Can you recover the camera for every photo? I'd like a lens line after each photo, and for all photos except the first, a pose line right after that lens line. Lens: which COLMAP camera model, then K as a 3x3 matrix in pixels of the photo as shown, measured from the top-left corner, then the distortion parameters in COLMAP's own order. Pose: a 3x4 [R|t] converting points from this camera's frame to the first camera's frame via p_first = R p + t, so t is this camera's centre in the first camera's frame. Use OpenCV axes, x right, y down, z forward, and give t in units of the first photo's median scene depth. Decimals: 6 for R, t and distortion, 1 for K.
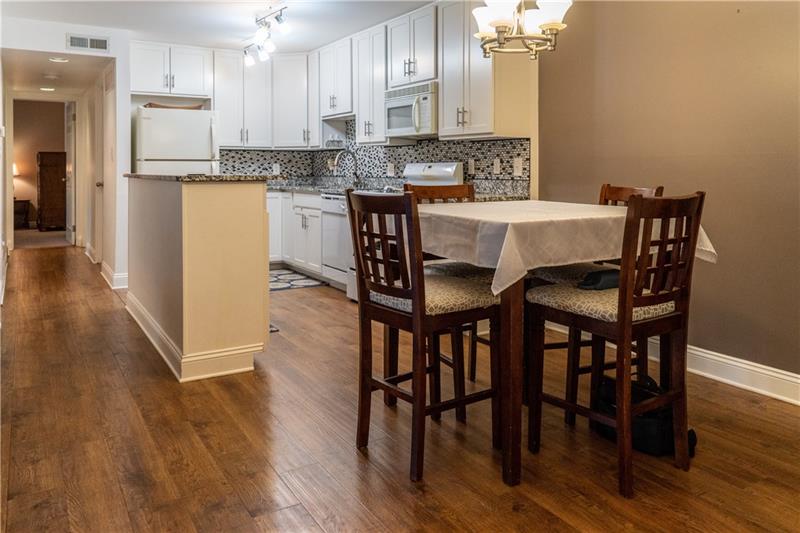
lens RADIAL K [[624.4, 0, 413.7], [0, 624.4, 173.0], [0, 0, 1]] dist [-0.011790, -0.007473]
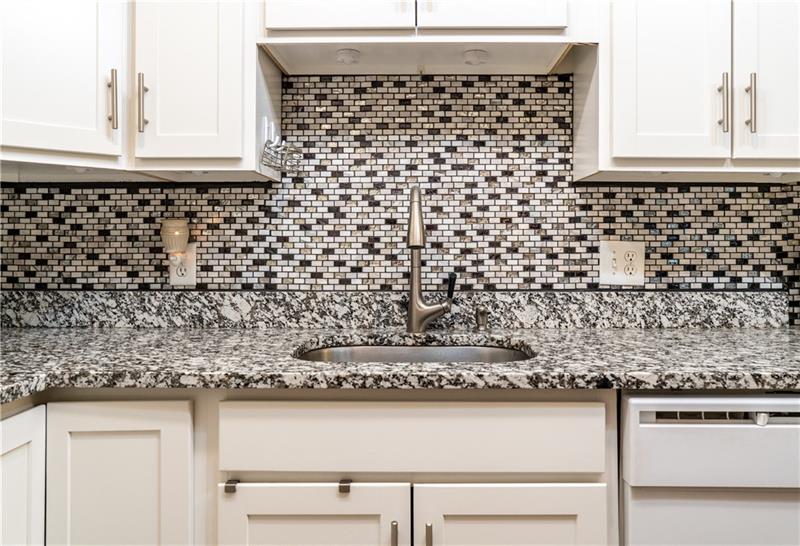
lens RADIAL K [[627.4, 0, 422.5], [0, 627.4, 234.3], [0, 0, 1]] dist [-0.010346, 0.001285]
pose [[0.541679, 0.014975, 0.840452, -0.357854], [0.005022, 0.999766, -0.021050, -0.013803], [-0.840570, 0.015623, 0.541477, 0.976776]]
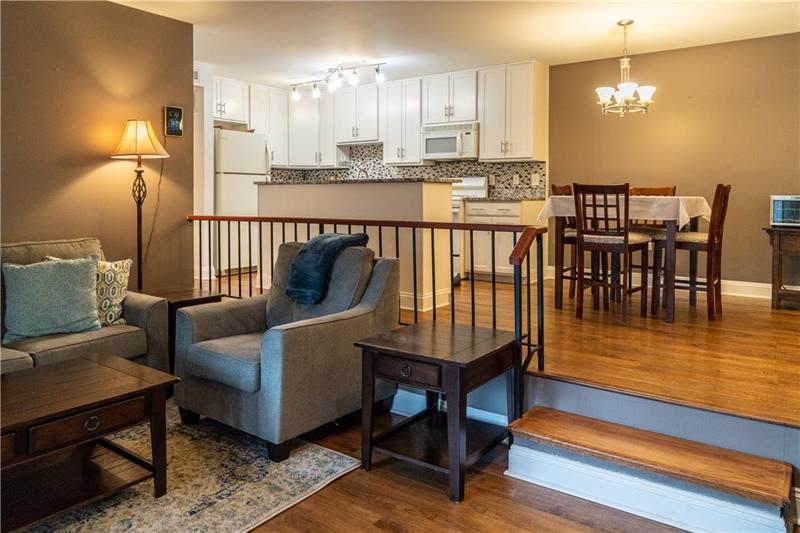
lens RADIAL K [[573.1, 0, 413.0], [0, 573.1, 207.1], [0, 0, 1]] dist [-0.024304, 0.010983]
pose [[0.922913, -0.003723, 0.384991, -0.536467], [-0.000010, 0.999953, 0.009694, 0.036089], [-0.385009, -0.008951, 0.922869, -0.174217]]
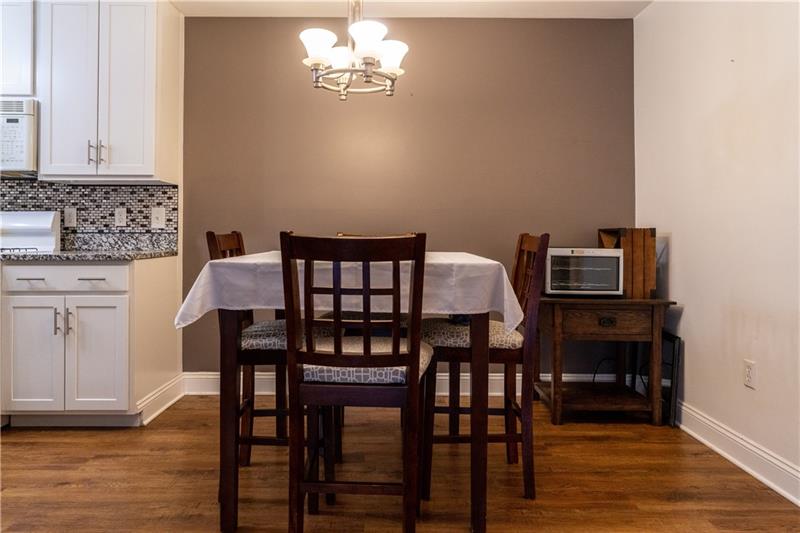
lens RADIAL K [[556.9, 0, 391.2], [0, 556.9, 228.7], [0, 0, 1]] dist [-0.020534, 0.011893]
pose [[0.521497, 0.008747, 0.853208, -0.255283], [0.005485, 0.999892, -0.013603, 0.013824], [-0.853235, 0.011774, 0.521393, 0.254836]]
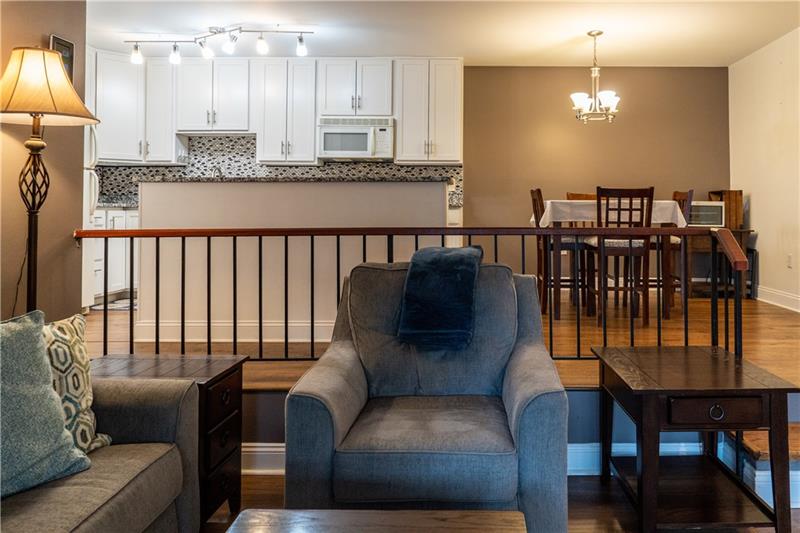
lens RADIAL K [[573.1, 0, 469.3], [0, 573.1, 199.1], [0, 0, 1]] dist [-0.024304, 0.010983]
pose [[0.521646, 0.016234, 0.853007, -0.765261], [0.006936, 0.999705, -0.023267, 0.043872], [-0.853134, 0.018054, 0.521380, 0.203900]]
